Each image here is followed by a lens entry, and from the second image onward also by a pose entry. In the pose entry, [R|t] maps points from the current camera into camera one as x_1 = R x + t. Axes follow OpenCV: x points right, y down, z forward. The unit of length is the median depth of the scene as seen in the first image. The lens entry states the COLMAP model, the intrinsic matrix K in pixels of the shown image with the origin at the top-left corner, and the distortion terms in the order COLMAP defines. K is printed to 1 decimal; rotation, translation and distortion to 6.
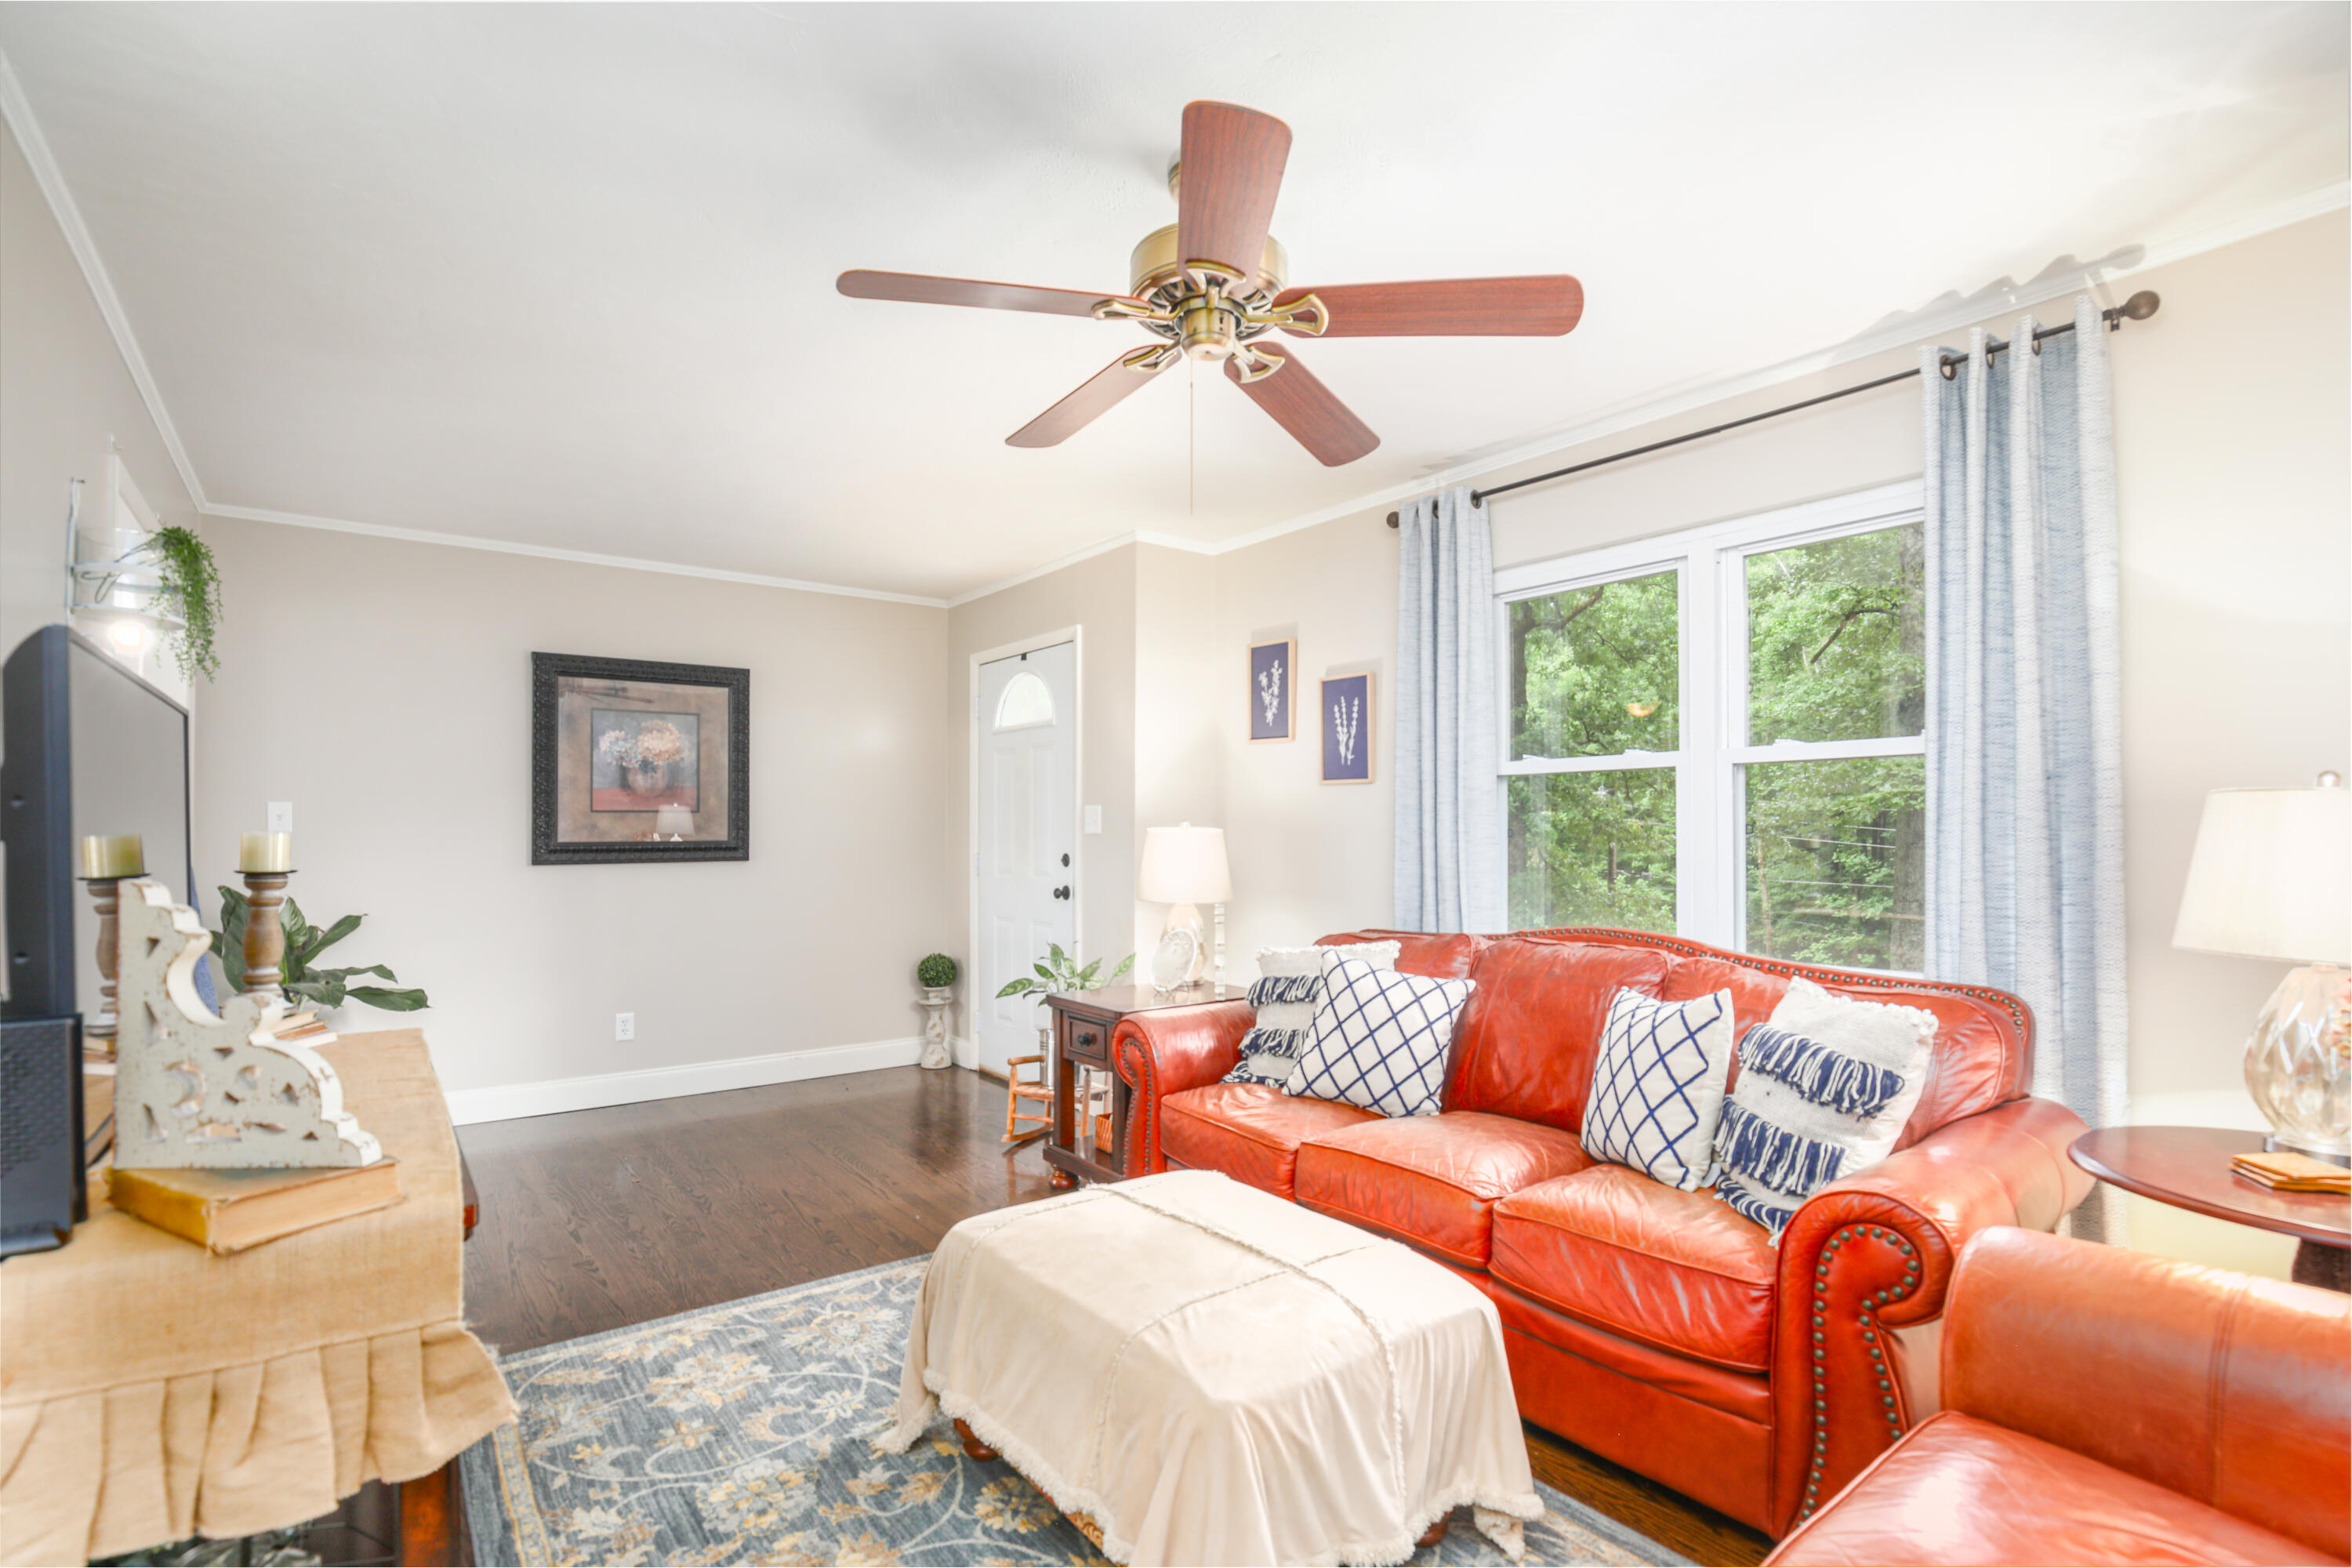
lens RADIAL K [[1100.7, 0, 1175.2], [0, 1100.7, 825.6], [0, 0, 1]] dist [-0.027485, 0.000424]
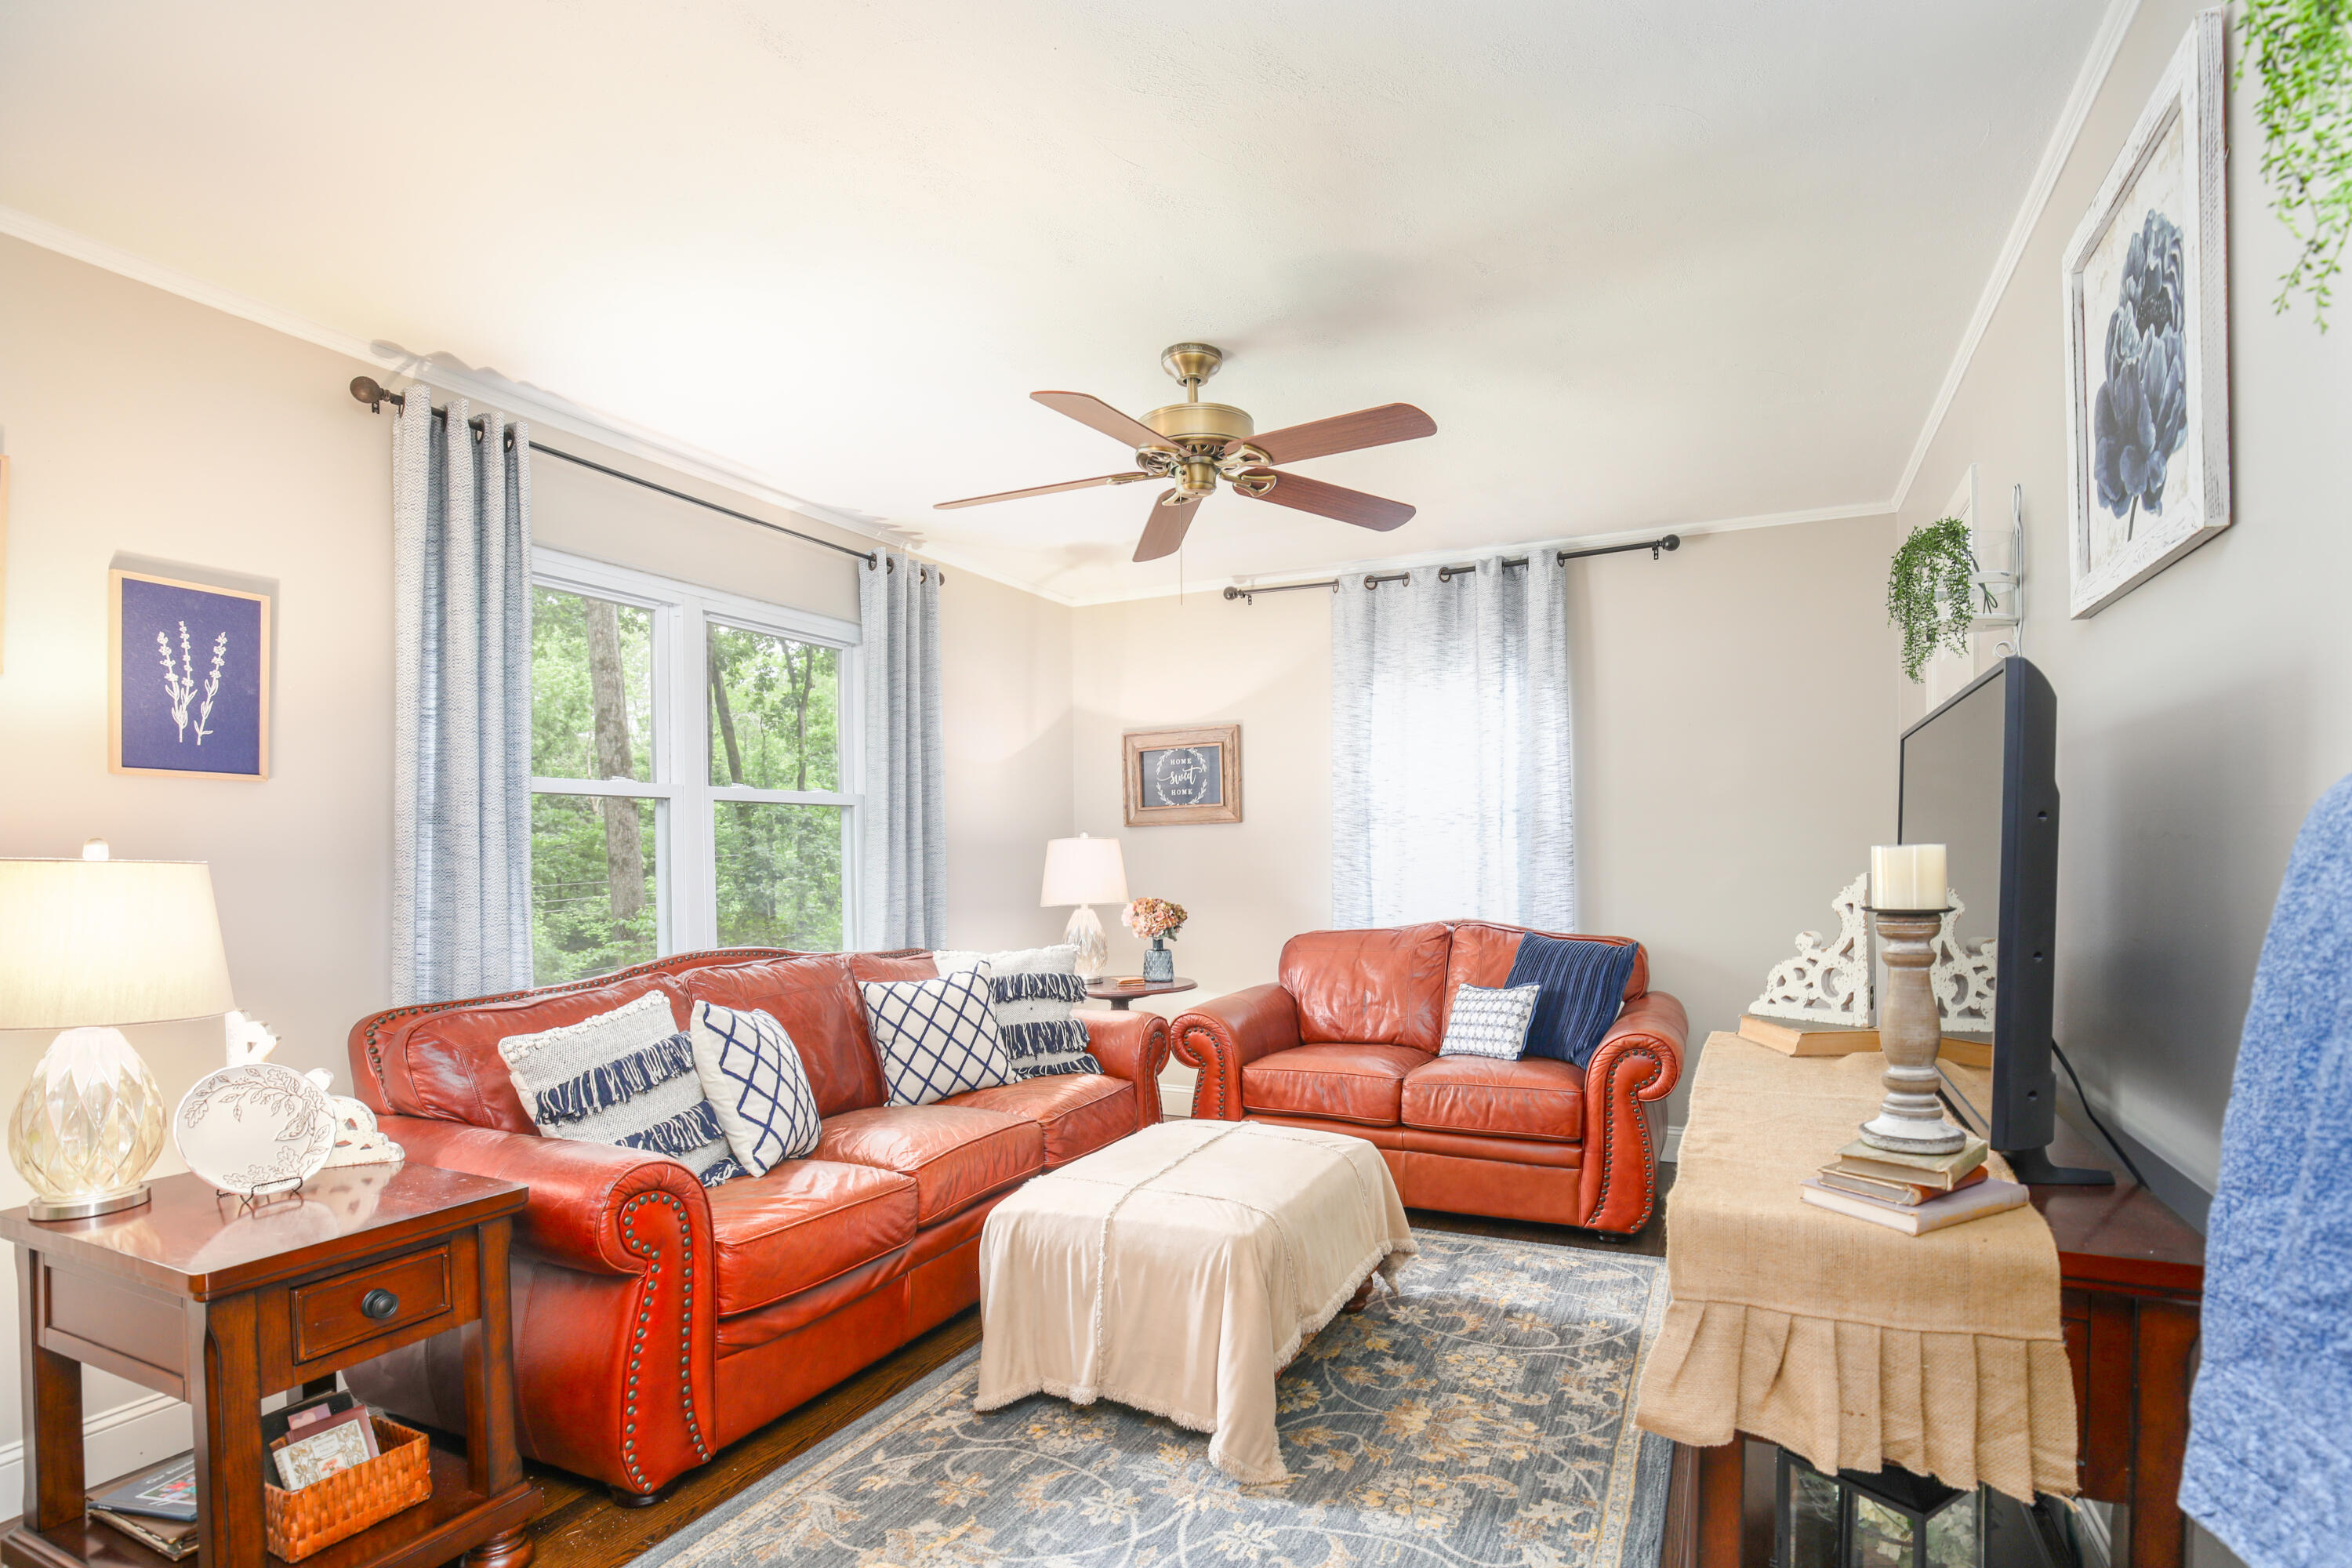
lens RADIAL K [[1118.6, 0, 1255.3], [0, 1118.6, 860.6], [0, 0, 1]] dist [-0.024794, -0.000277]
pose [[-0.483973, -0.000223, 0.875083, -1.059832], [0.005734, 0.999978, 0.003426, 0.009818], [-0.875064, 0.006676, -0.483961, 1.408999]]
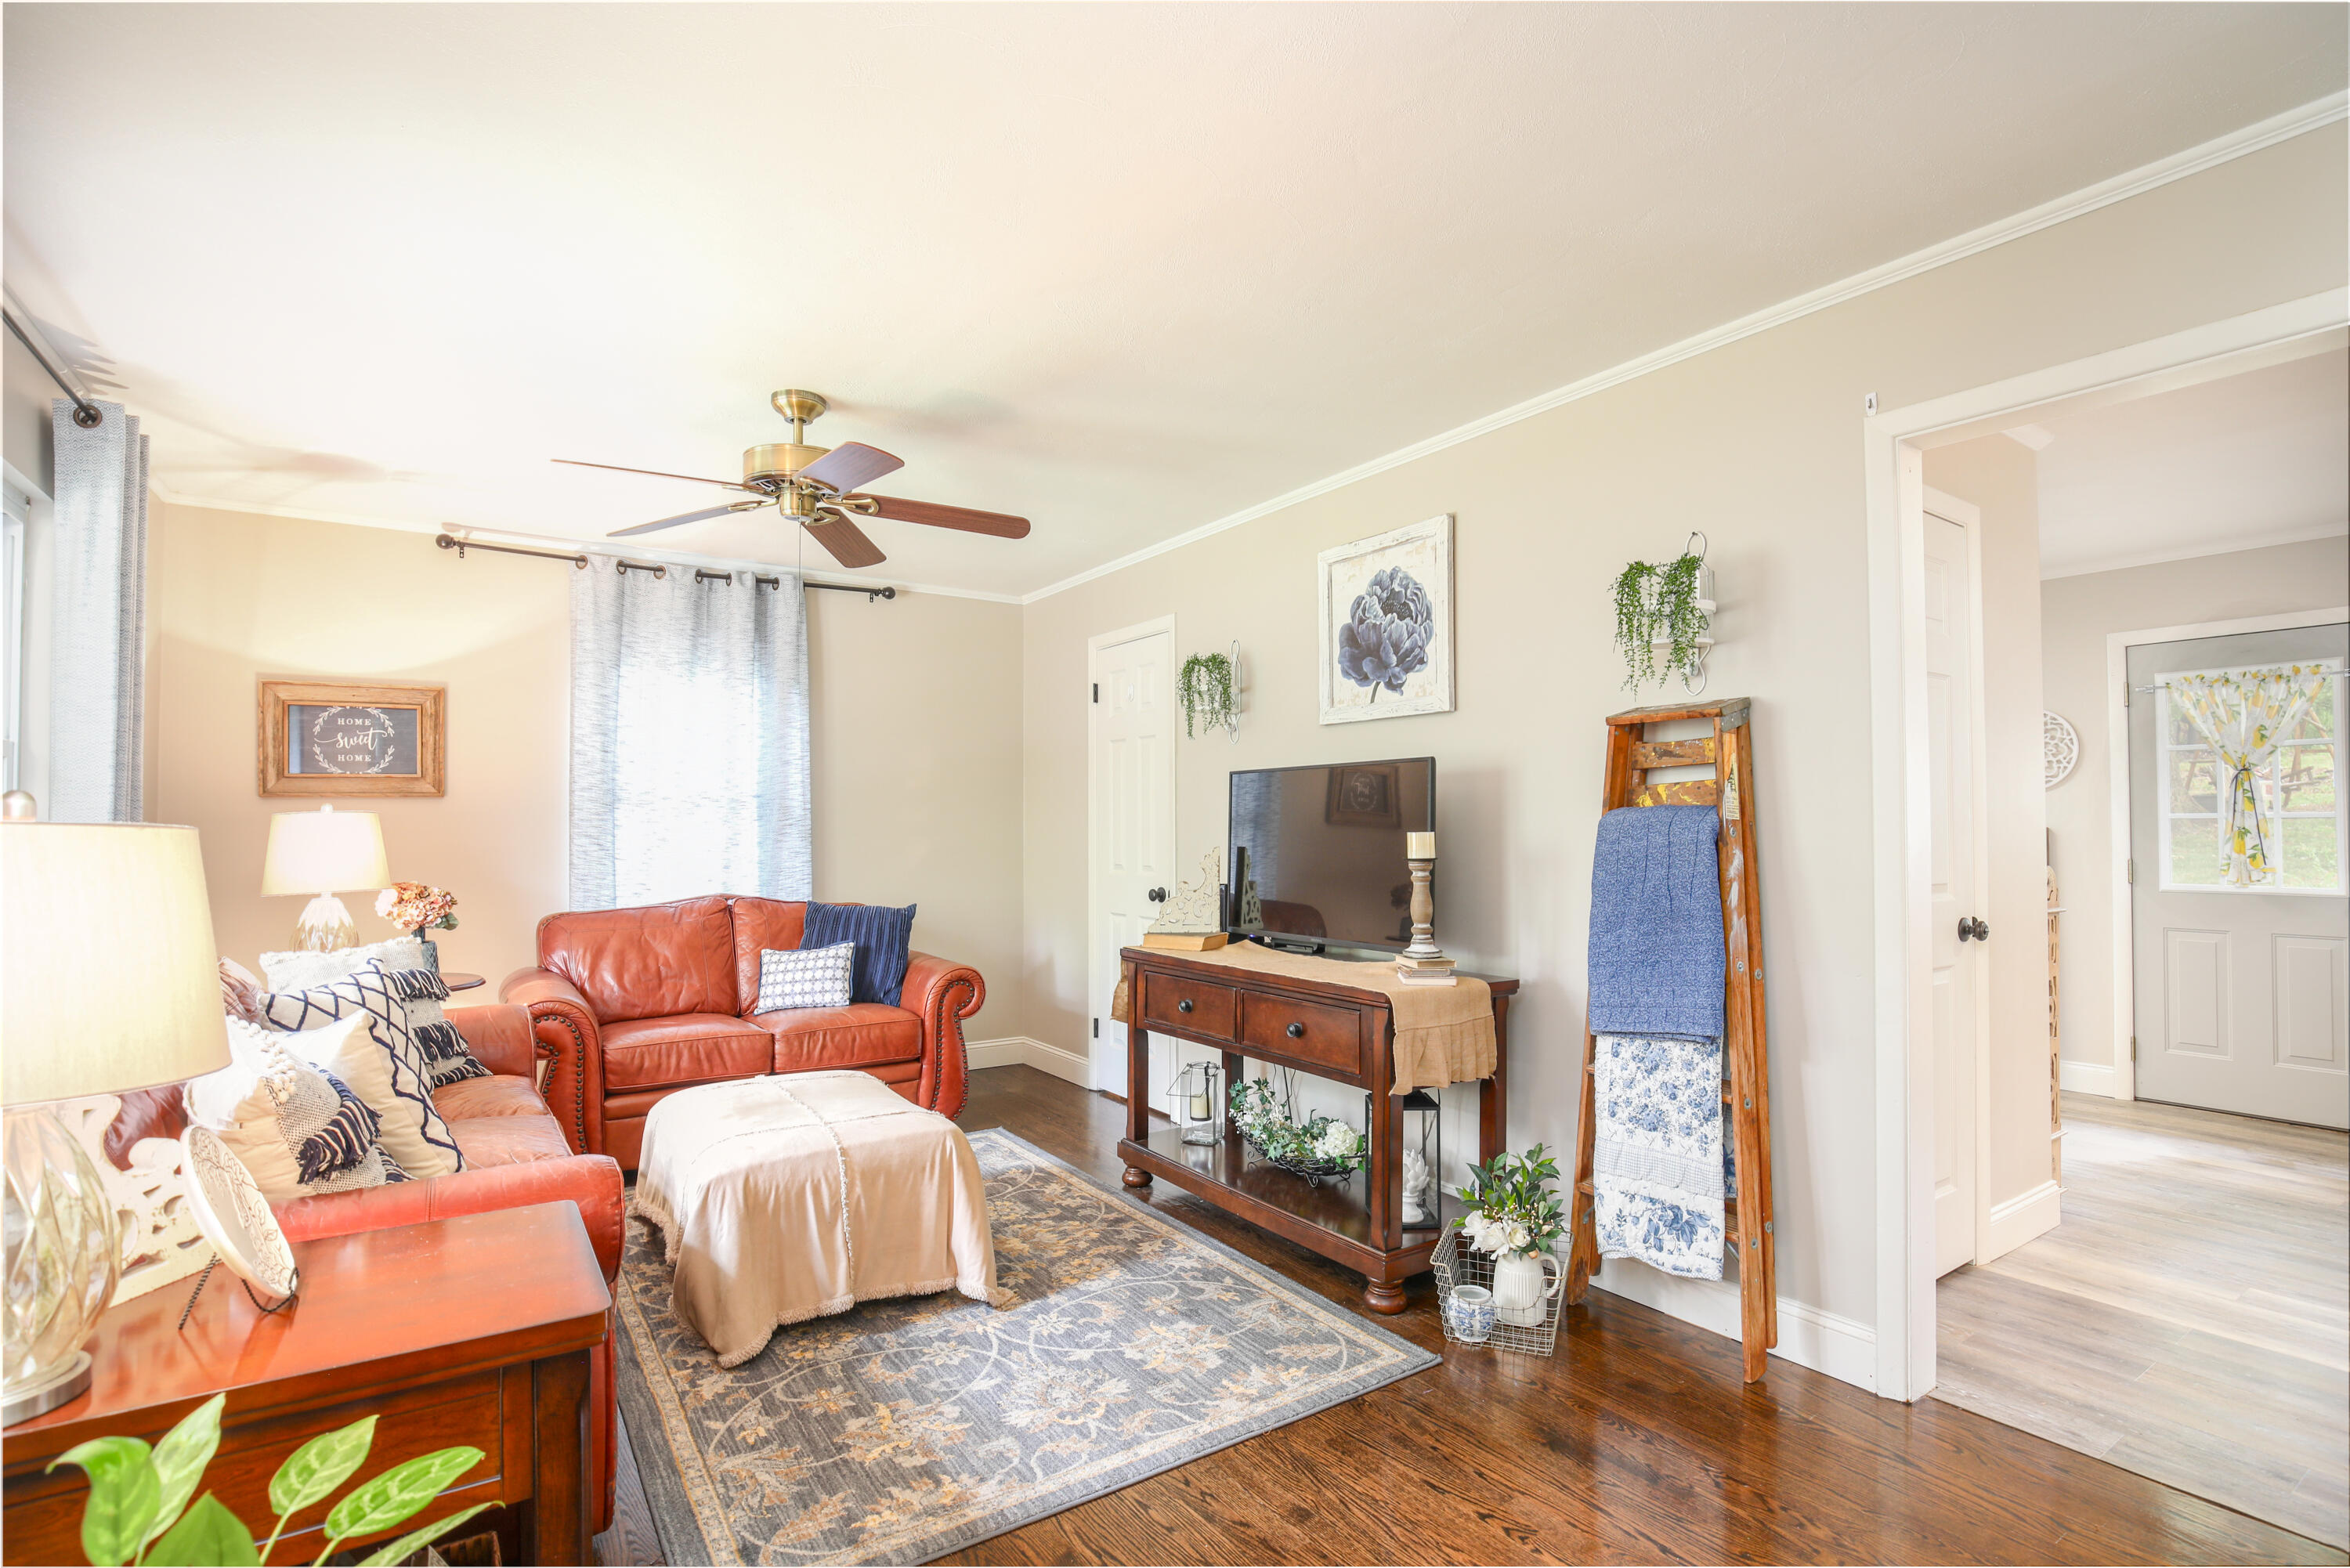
lens RADIAL K [[1102.5, 0, 1175.0], [0, 1102.5, 784.0], [0, 0, 1]] dist [-0.018968, -0.000239]
pose [[-0.998254, 0.003259, 0.058969, -0.516748], [0.000438, 0.998857, -0.047800, 0.011745], [-0.059058, -0.047690, -0.997115, 2.202816]]
